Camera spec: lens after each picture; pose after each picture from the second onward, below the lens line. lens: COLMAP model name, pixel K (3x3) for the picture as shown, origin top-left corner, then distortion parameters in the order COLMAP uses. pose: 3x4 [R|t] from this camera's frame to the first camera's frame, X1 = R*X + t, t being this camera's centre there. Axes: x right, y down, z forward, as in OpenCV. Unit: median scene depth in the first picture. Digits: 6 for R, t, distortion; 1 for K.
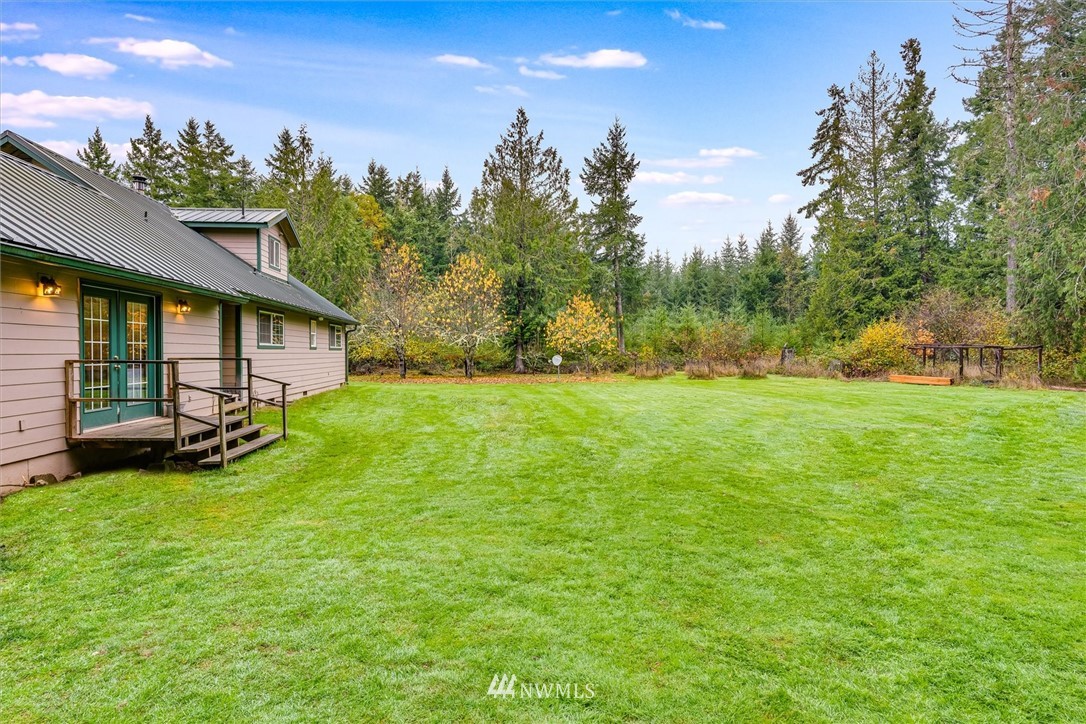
lens RADIAL K [[552.6, 0, 543.1], [0, 552.6, 353.0], [0, 0, 1]] dist [0.000685, 0.000422]
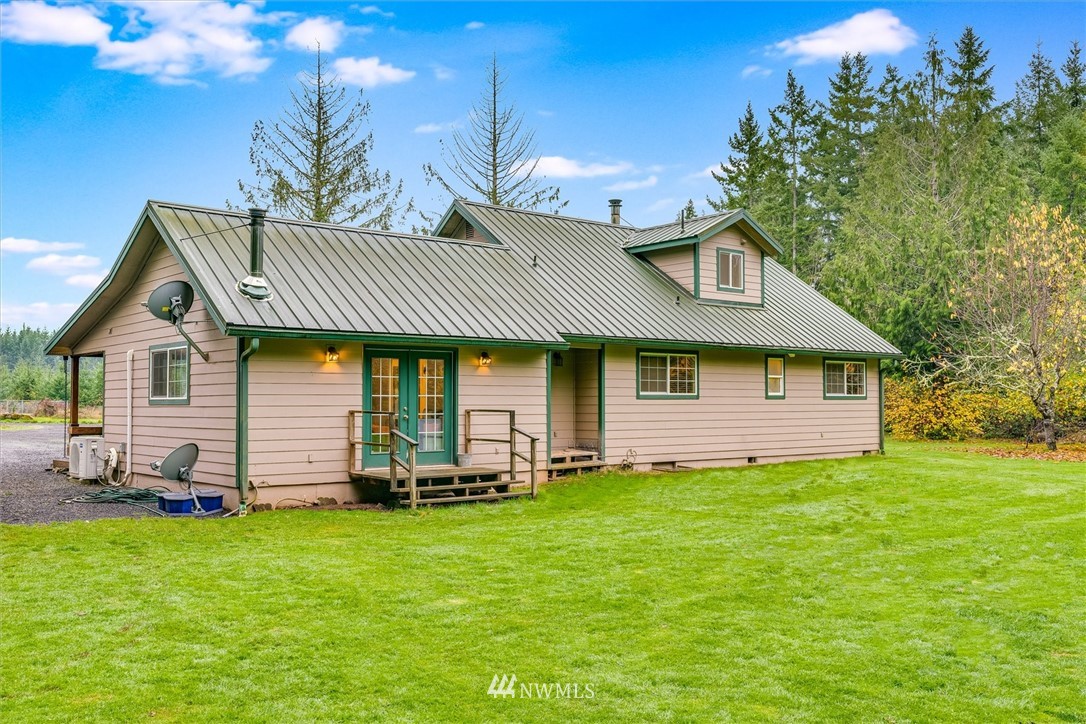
lens RADIAL K [[1052.6, 0, 542.6], [0, 1052.6, 365.2], [0, 0, 1]] dist [-0.000692, 0.000000]
pose [[0.521984, -0.024613, -0.852600, 1.122848], [-0.003674, 0.999509, -0.031103, -0.013925], [0.852947, 0.019367, 0.521638, 0.092339]]
